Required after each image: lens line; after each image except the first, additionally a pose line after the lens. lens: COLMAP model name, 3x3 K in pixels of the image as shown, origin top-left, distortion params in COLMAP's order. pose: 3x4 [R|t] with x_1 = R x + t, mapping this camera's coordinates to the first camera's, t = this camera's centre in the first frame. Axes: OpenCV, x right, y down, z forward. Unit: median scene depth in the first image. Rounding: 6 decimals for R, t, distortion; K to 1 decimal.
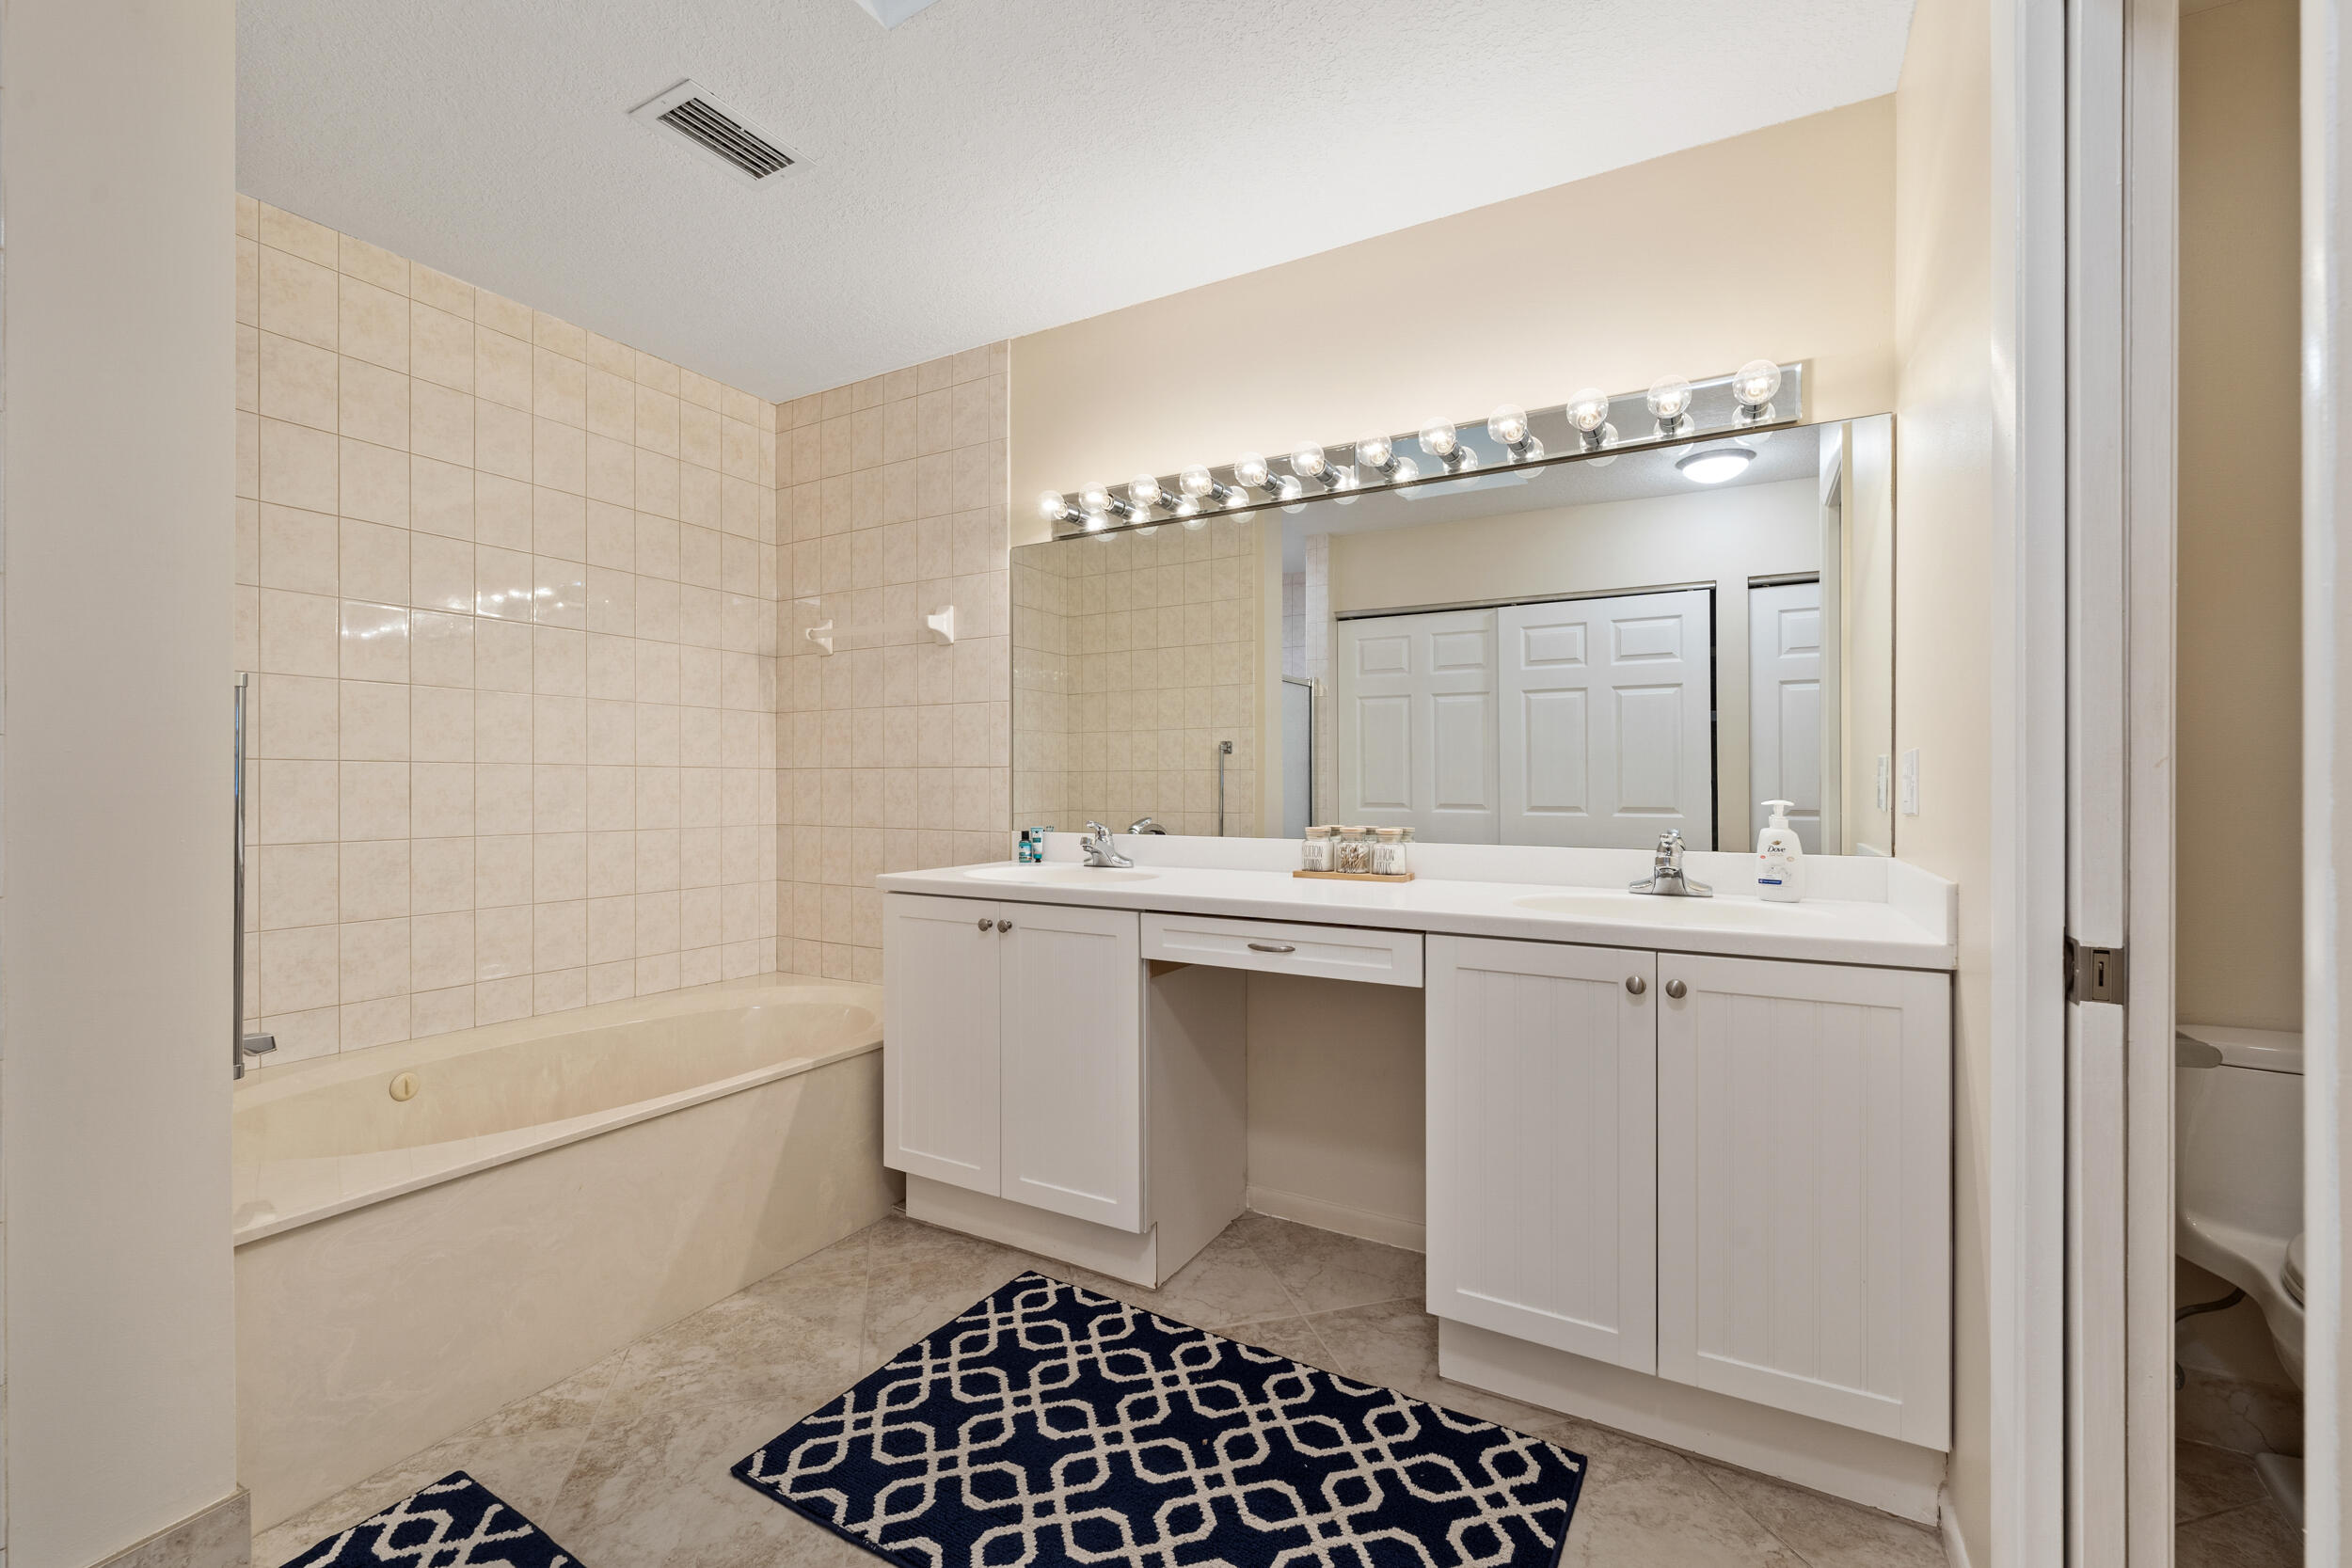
lens RADIAL K [[956.5, 0, 1181.5], [0, 956.5, 782.4], [0, 0, 1]] dist [0.001155, -0.001739]
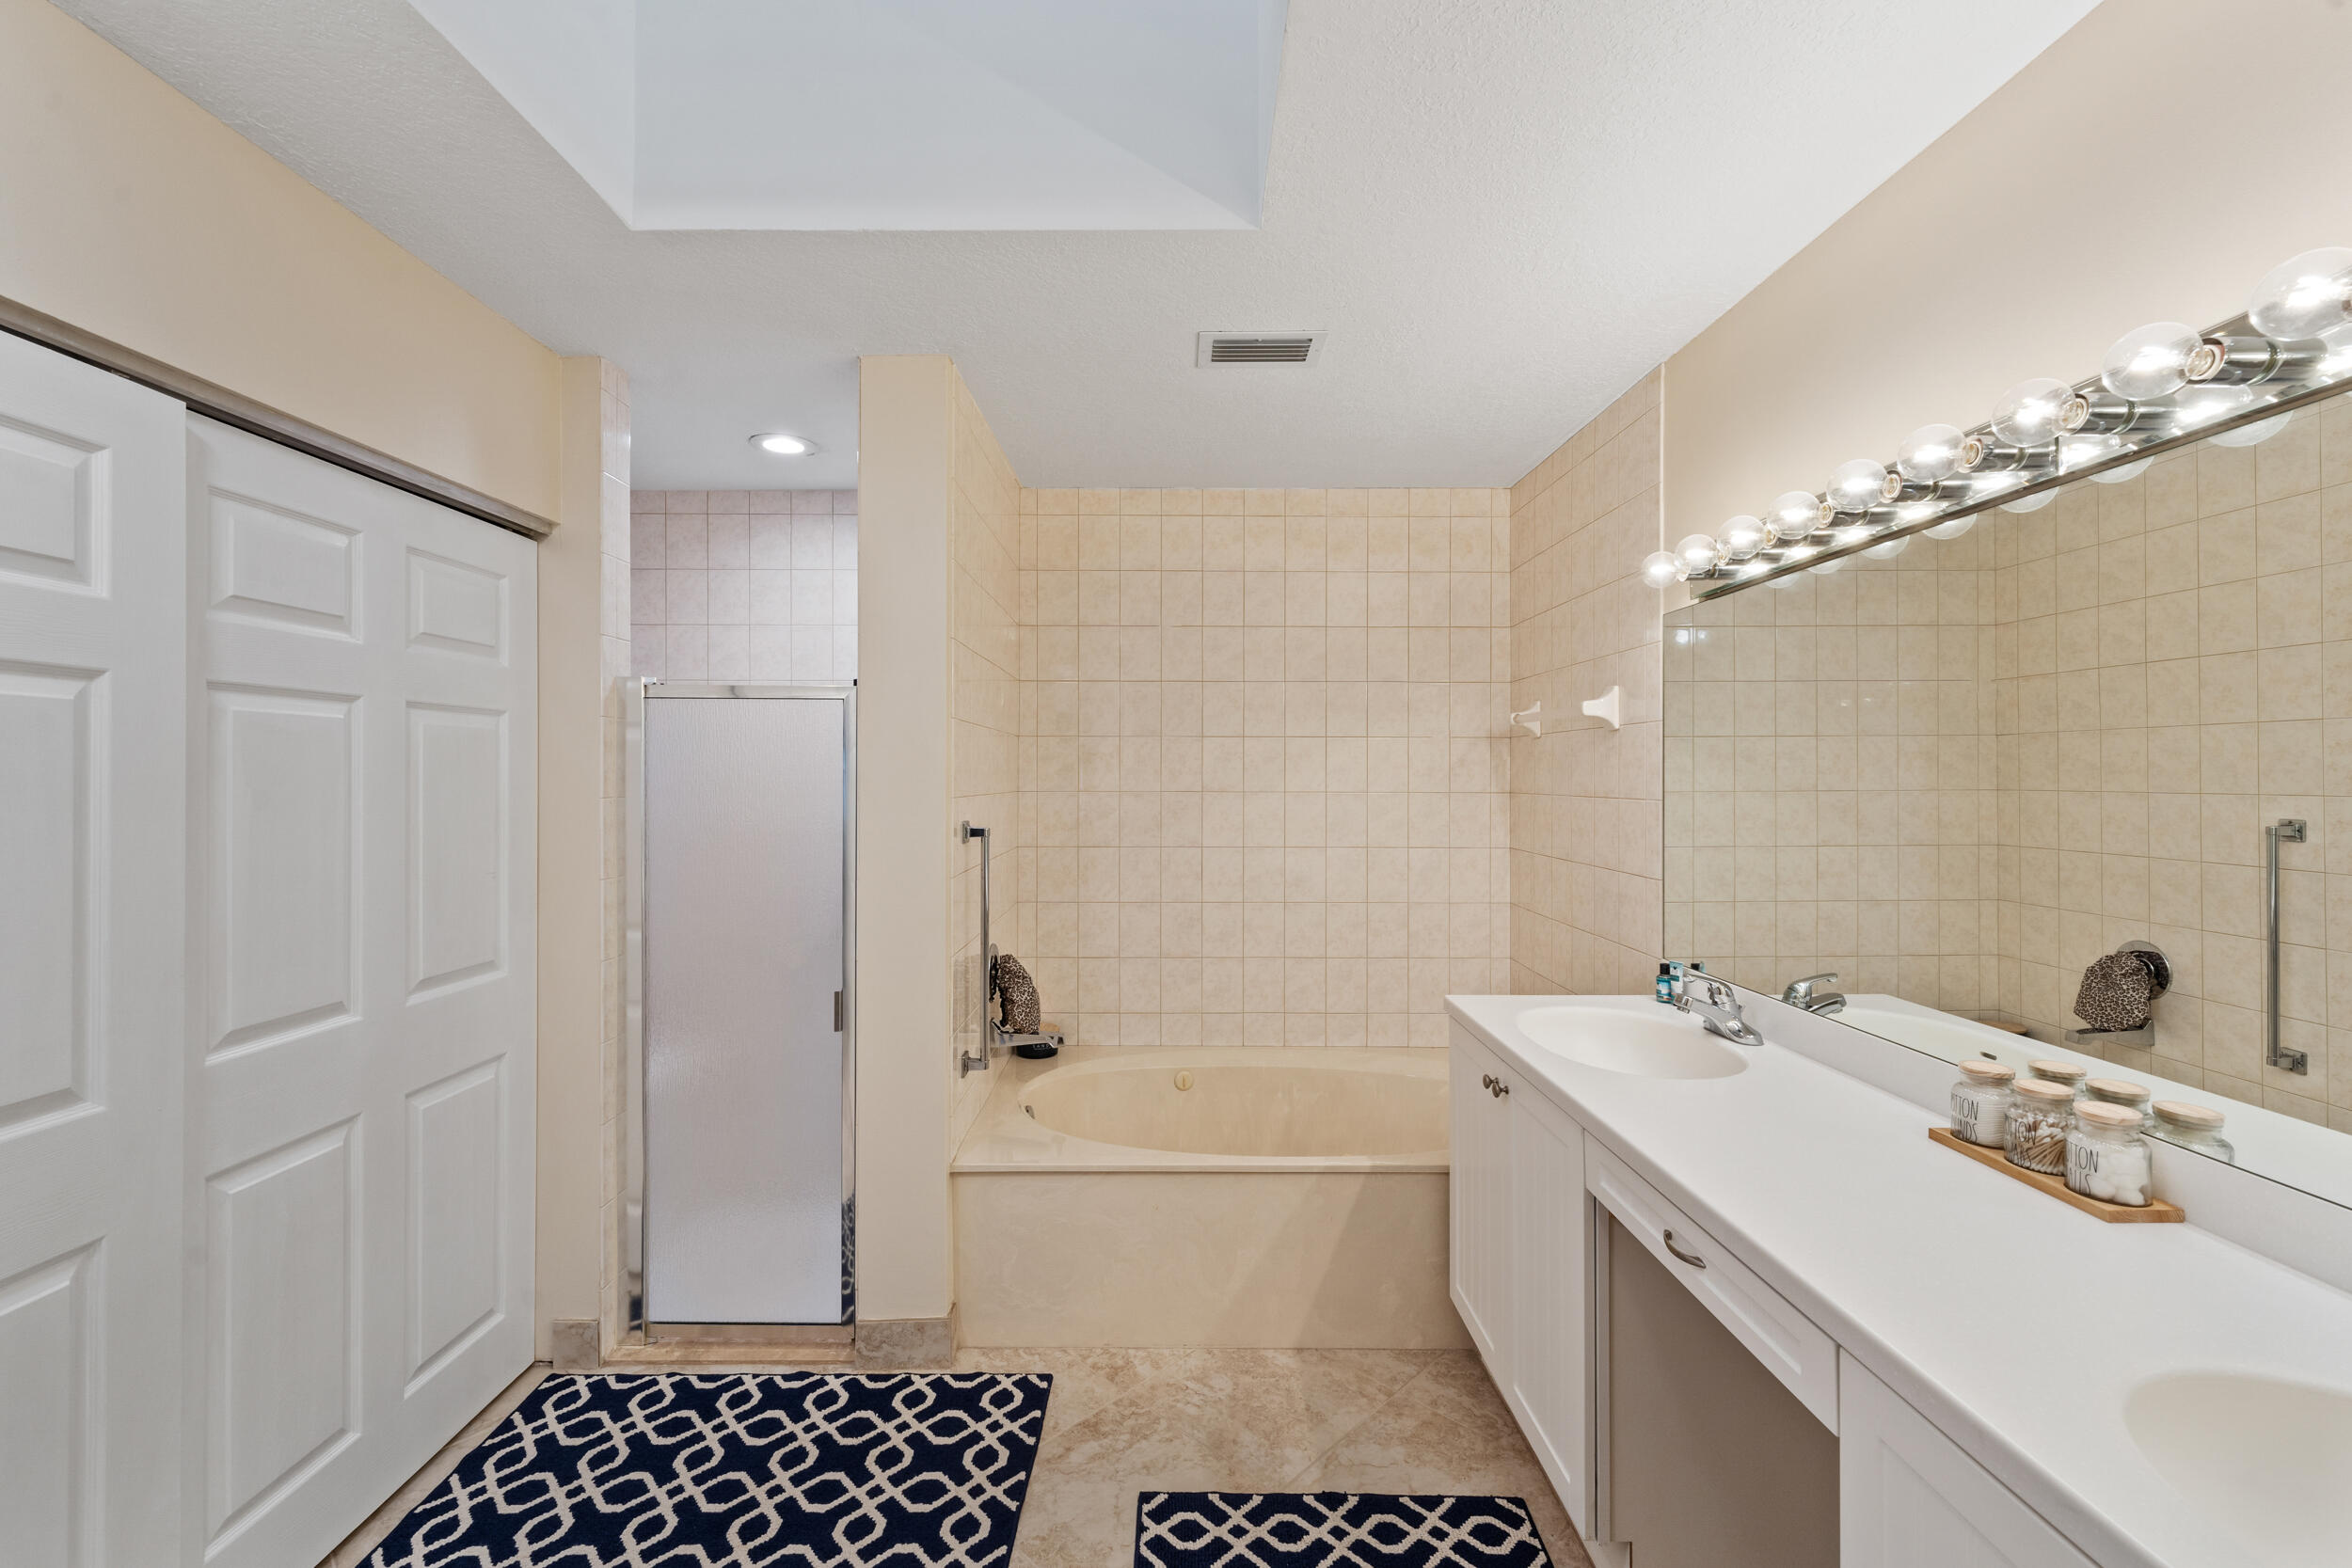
lens RADIAL K [[956.5, 0, 1179.0], [0, 956.5, 775.4], [0, 0, 1]] dist [0.001155, -0.001739]
pose [[0.504283, -0.000634, -0.863538, 0.400143], [-0.002617, 0.999994, -0.002262, -0.128550], [0.863534, 0.003400, 0.504278, 0.277358]]
